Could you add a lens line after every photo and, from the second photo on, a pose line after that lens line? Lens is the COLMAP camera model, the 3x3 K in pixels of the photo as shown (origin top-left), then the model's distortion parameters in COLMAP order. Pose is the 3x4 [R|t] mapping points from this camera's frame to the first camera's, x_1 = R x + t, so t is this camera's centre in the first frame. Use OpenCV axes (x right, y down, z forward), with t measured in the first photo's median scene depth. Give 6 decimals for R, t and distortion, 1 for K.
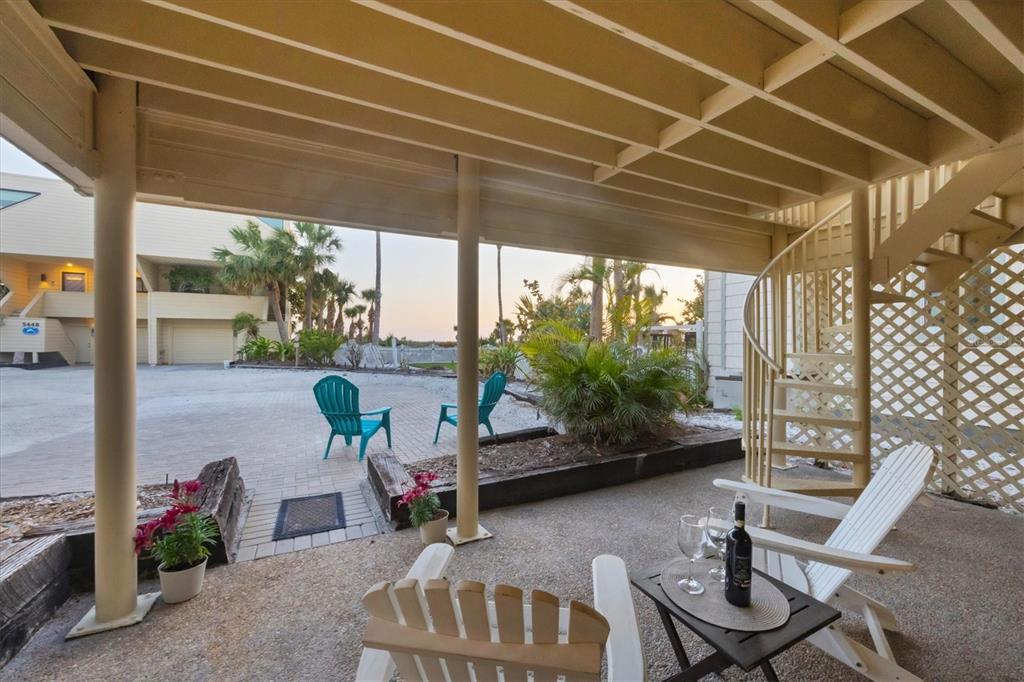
lens RADIAL K [[415.3, 0, 512.0], [0, 415.3, 341.0], [0, 0, 1]] dist [-0.000731, -0.000044]
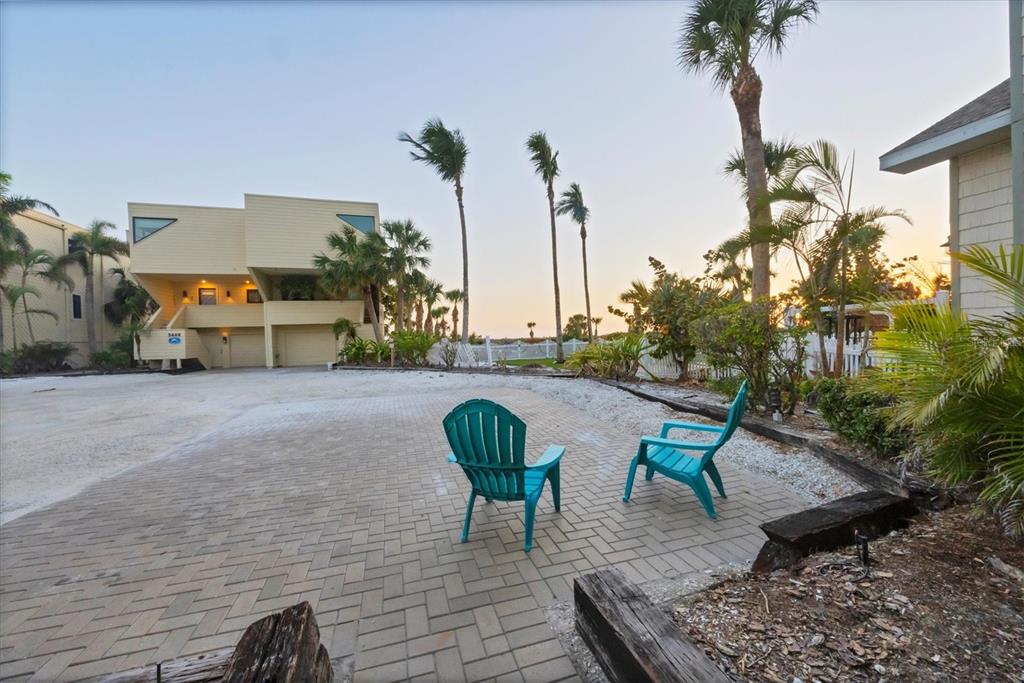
lens RADIAL K [[388.1, 0, 512.0], [0, 388.1, 341.5], [0, 0, 1]] dist [-0.009425, 0.000069]
pose [[0.985169, -0.032454, -0.168492, -0.250772], [0.034510, 0.999361, 0.009286, 0.003372], [0.168083, -0.014963, 0.985659, 0.425457]]
